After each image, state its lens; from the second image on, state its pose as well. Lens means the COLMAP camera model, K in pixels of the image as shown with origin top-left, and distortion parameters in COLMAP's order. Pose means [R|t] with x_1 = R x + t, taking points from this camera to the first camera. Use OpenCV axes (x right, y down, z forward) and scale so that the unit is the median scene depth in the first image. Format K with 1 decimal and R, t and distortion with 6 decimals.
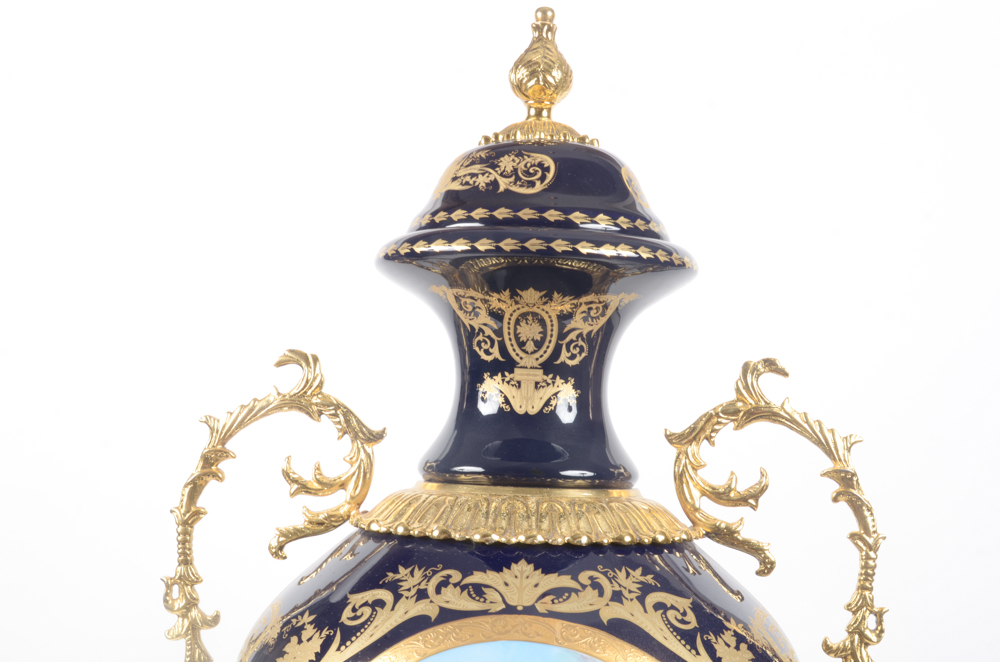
lens RADIAL K [[1502.7, 0, 491.4], [0, 1502.7, 326.1], [0, 0, 1]] dist [-0.045660, 0.000000]
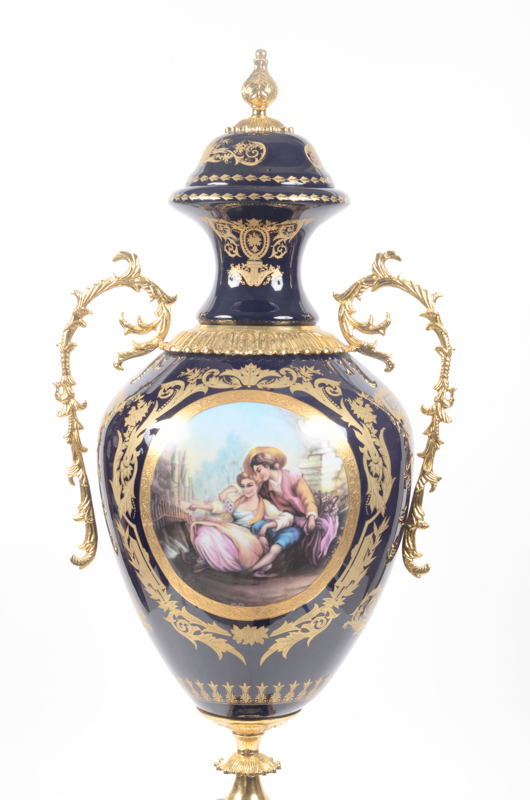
lens RADIAL K [[1776.3, 0, 267.0], [0, 1776.3, 399.9], [0, 0, 1]] dist [0.016001, 0.000000]
pose [[0.999580, -0.023900, -0.016403, 0.069253], [0.025956, 0.989900, 0.139373, -0.102530], [0.012907, -0.139740, 0.990104, -1.129246]]
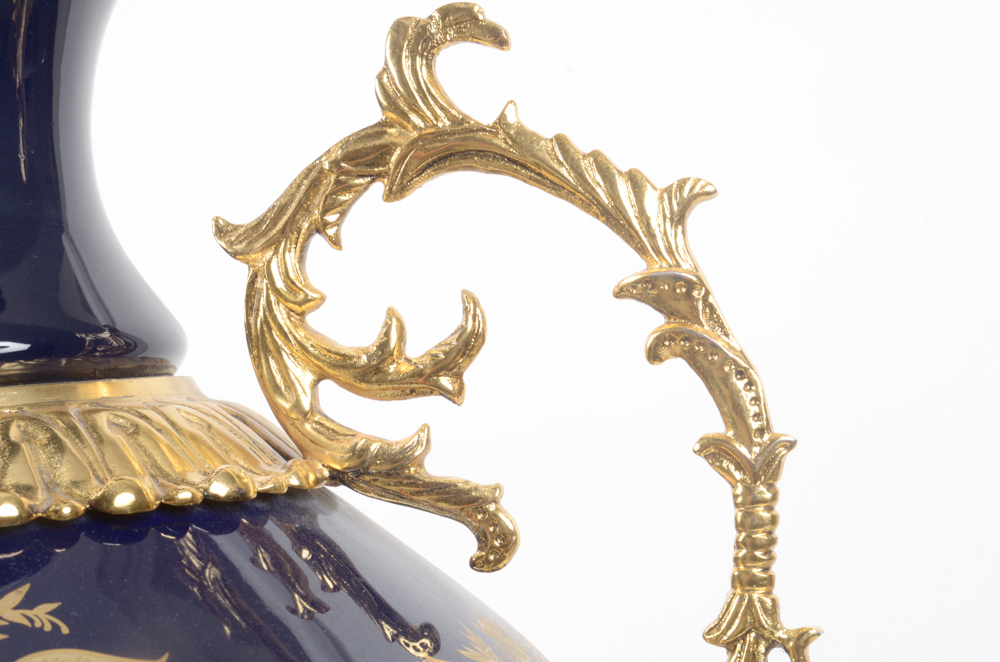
lens RADIAL K [[2533.0, 0, 493.2], [0, 2533.0, 328.7], [0, 0, 1]] dist [0.110190, 0.000000]
pose [[0.982460, -0.099586, -0.157655, 0.290408], [0.110880, 0.991737, 0.064517, 0.063300], [0.149927, -0.080866, 0.985384, 0.363134]]
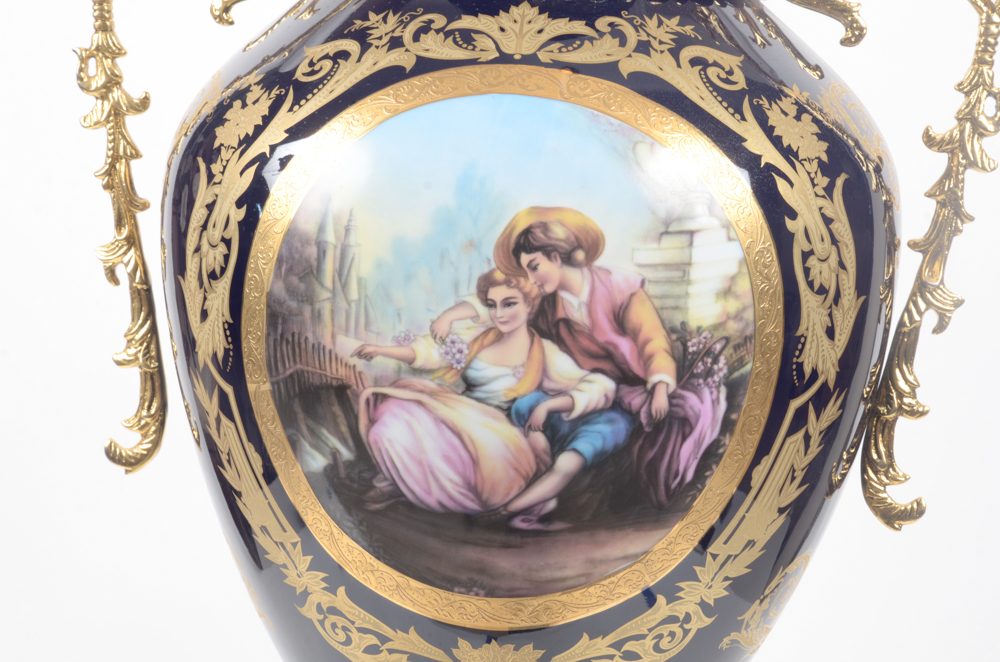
lens RADIAL K [[2203.4, 0, 498.1], [0, 2203.4, 333.2], [0, 0, 1]] dist [0.081005, 0.000000]
pose [[0.998923, 0.015936, -0.043587, 0.053315], [-0.006609, 0.978472, 0.206275, 0.078275], [0.045936, -0.205765, 0.977523, -0.143748]]
